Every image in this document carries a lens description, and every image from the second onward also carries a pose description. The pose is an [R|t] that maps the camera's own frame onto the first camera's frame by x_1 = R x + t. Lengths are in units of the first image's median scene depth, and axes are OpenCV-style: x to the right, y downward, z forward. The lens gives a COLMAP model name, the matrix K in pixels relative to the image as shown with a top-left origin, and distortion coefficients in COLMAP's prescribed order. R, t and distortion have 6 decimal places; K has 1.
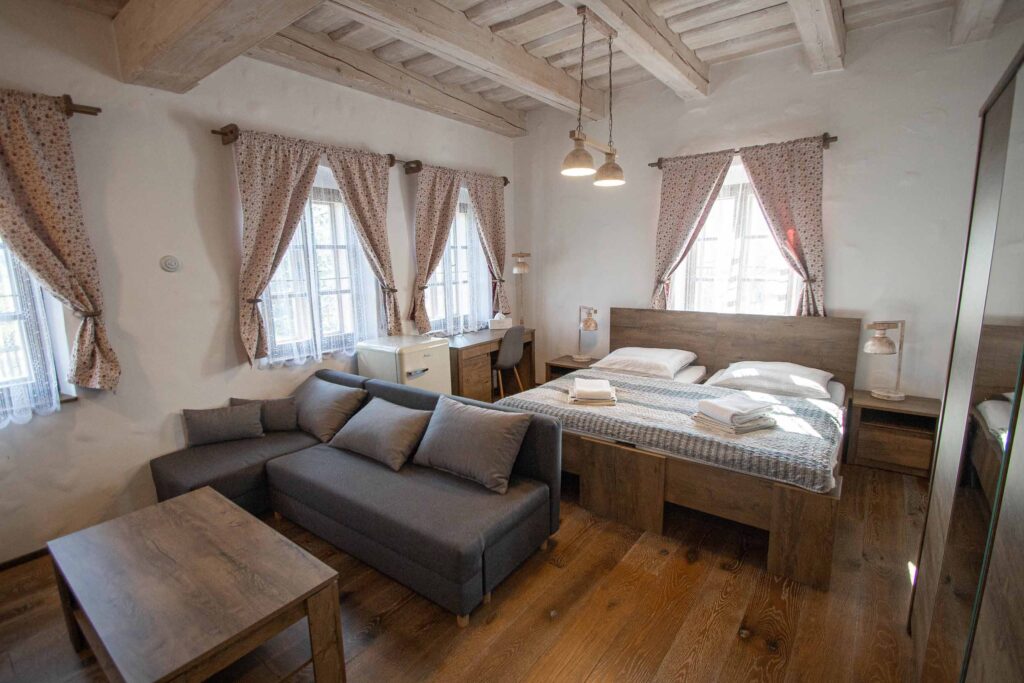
lens RADIAL K [[480.9, 0, 512.0], [0, 480.9, 341.5], [0, 0, 1]] dist [0.001744, 0.000118]
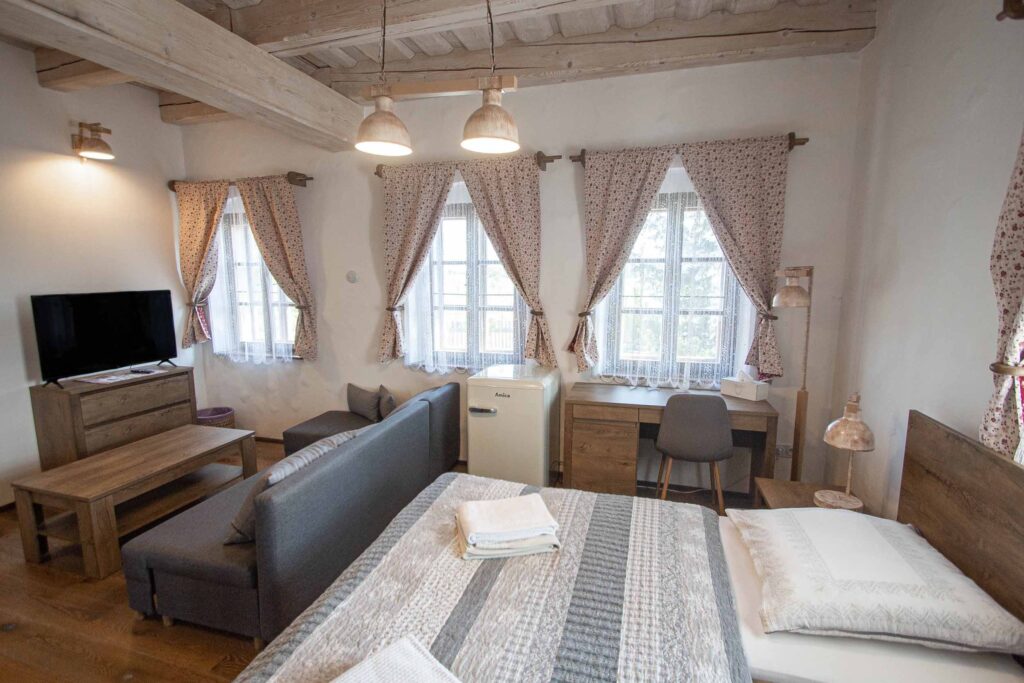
lens RADIAL K [[480.9, 0, 512.0], [0, 480.9, 341.5], [0, 0, 1]] dist [0.001744, 0.000118]
pose [[0.356021, 0.145257, -0.923119, 0.604063], [-0.166154, 0.981944, 0.090432, -0.146022], [0.919588, 0.121184, 0.373728, 0.752696]]
